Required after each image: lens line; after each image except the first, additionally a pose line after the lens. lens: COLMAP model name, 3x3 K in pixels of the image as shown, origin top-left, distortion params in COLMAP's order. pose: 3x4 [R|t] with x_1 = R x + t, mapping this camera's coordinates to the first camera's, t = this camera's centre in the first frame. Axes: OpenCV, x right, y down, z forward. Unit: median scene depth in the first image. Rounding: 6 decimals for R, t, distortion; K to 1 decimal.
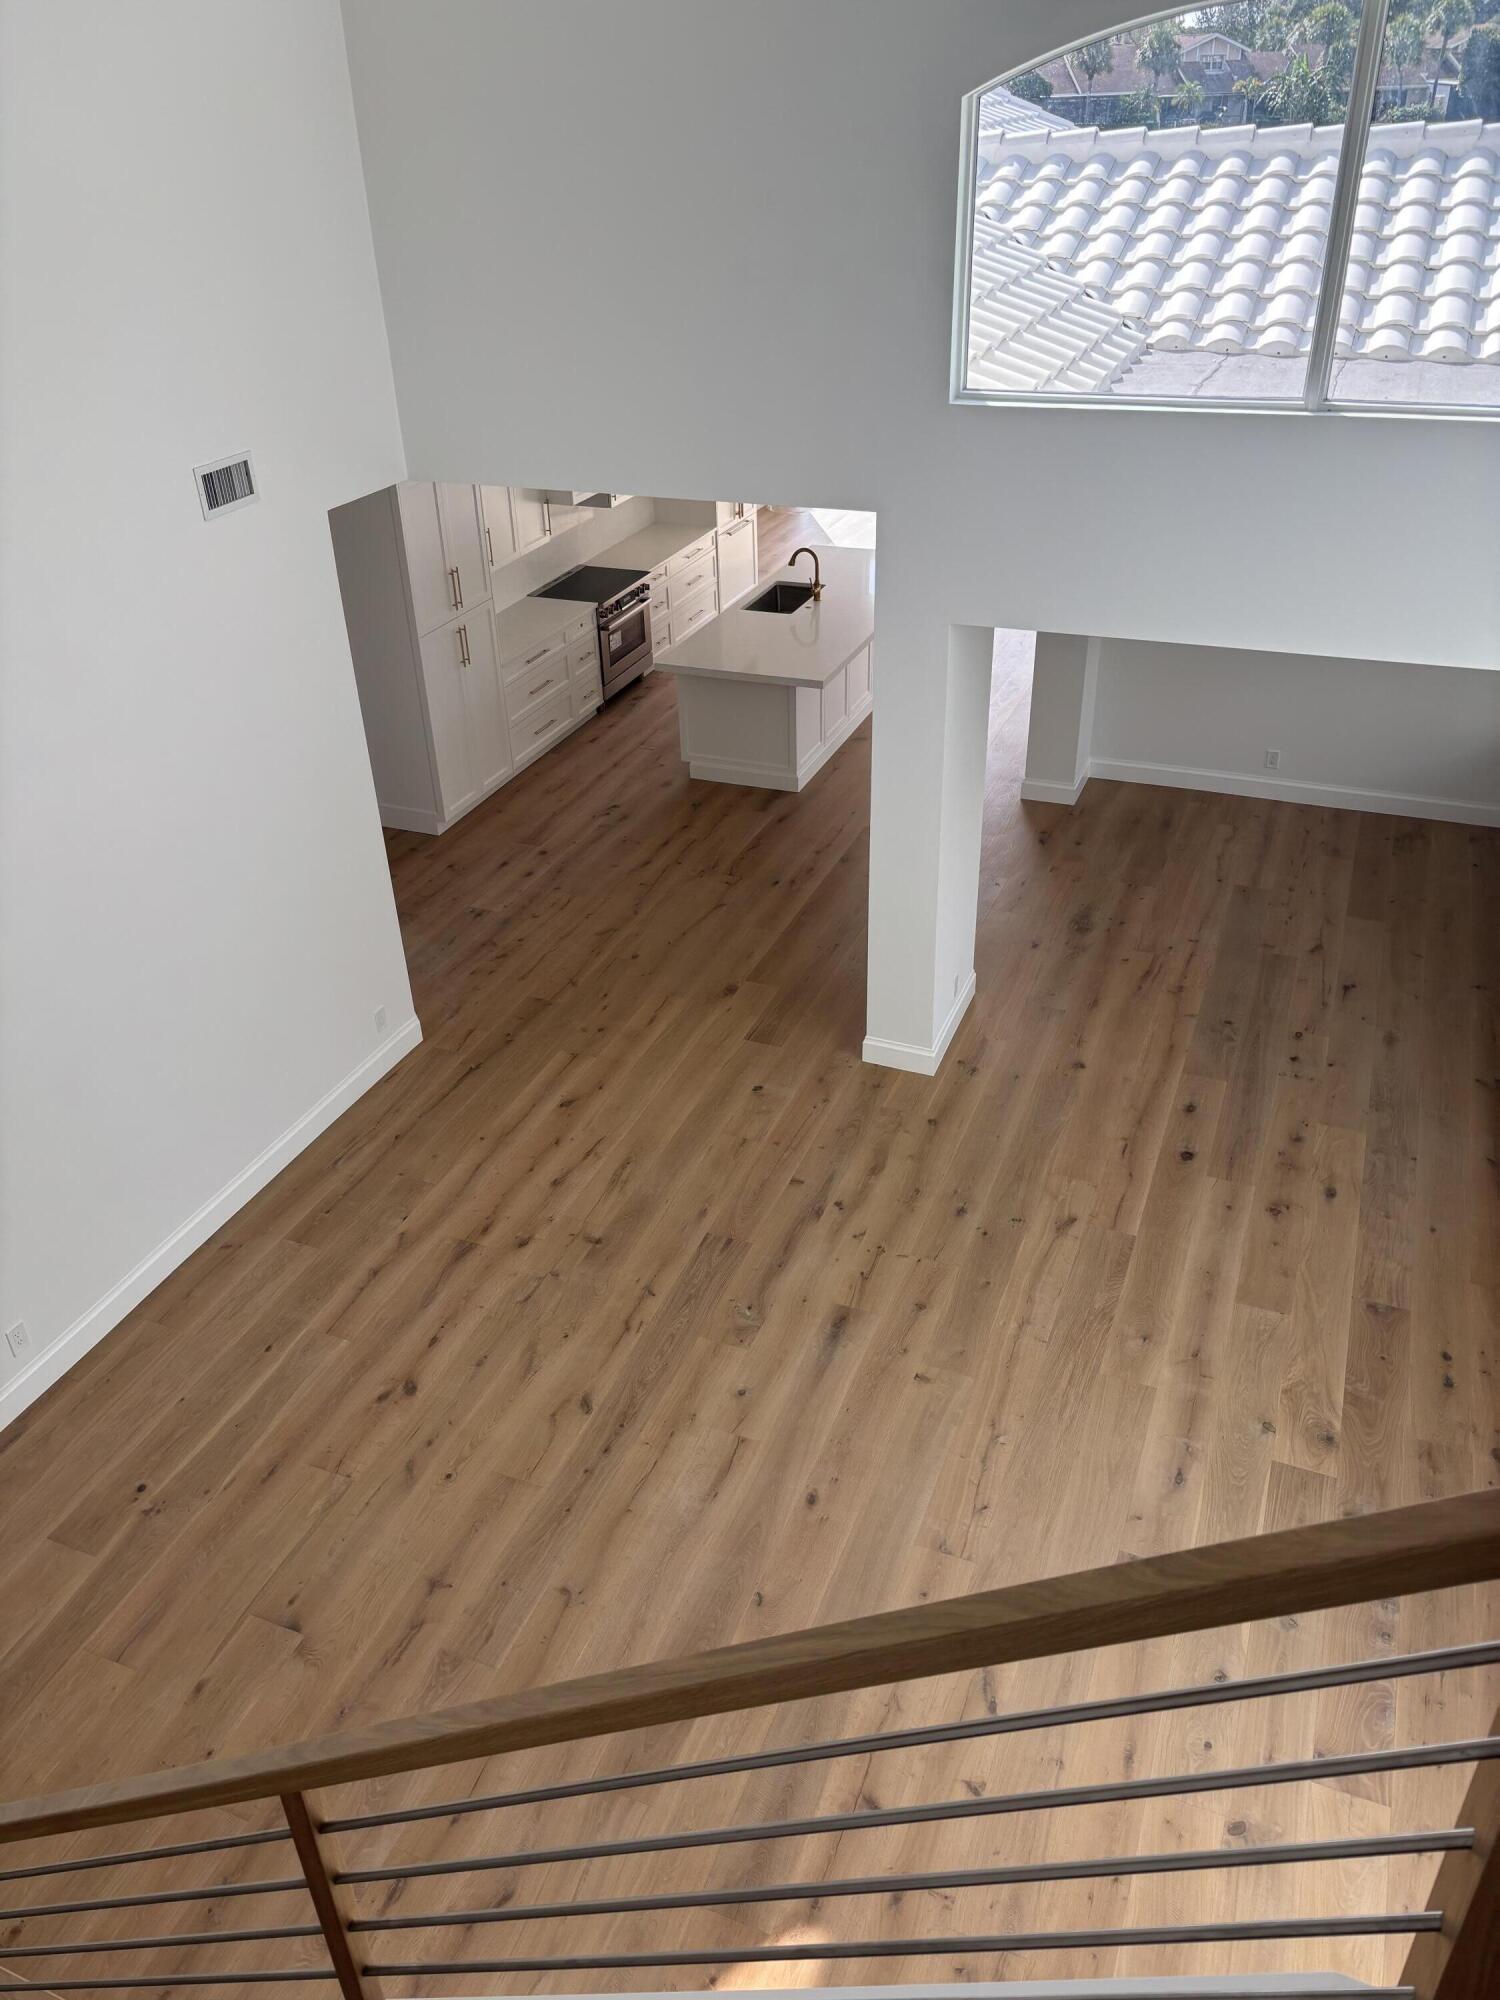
lens RADIAL K [[1518.1, 0, 752.9], [0, 1518.1, 997.4], [0, 0, 1]] dist [0.009877, 0.001179]
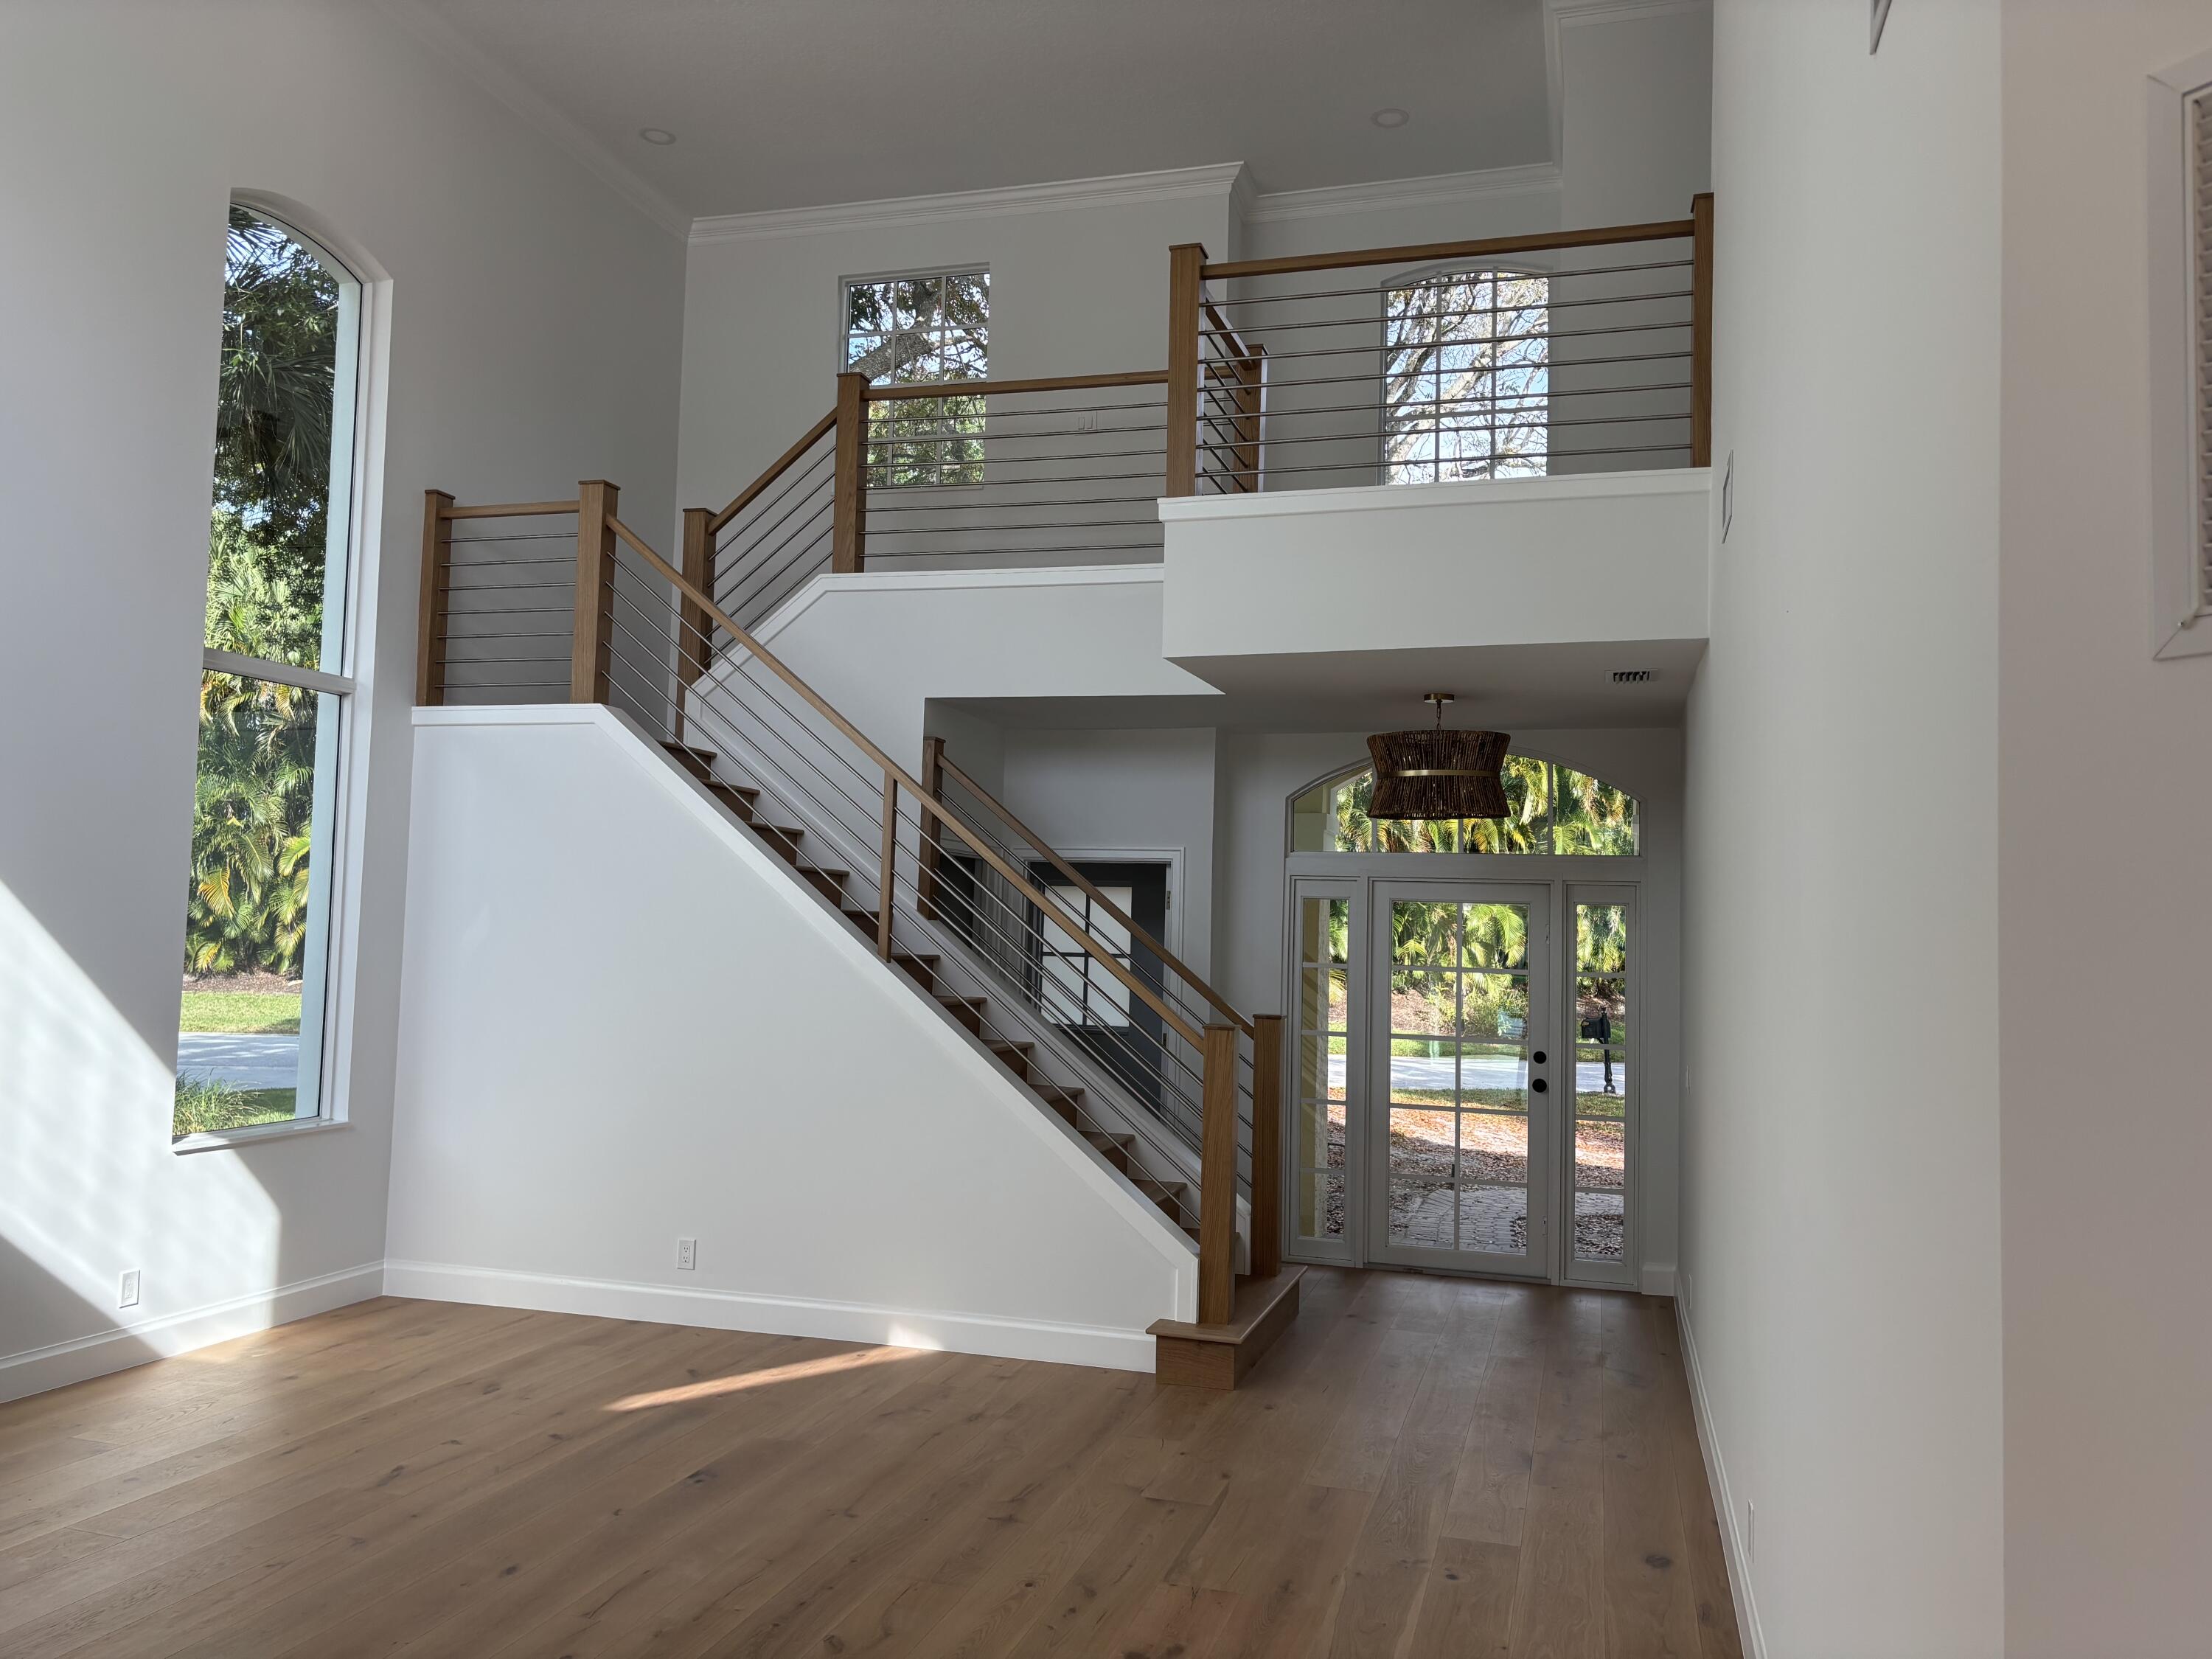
lens RADIAL K [[1679.1, 0, 1109.1], [0, 1679.1, 828.6], [0, 0, 1]] dist [0.009877, 0.001179]
pose [[-0.994811, -0.020422, -0.099666, -0.155435], [-0.065197, 0.880017, 0.470446, -0.360178], [0.078100, 0.474503, -0.876782, 1.542051]]
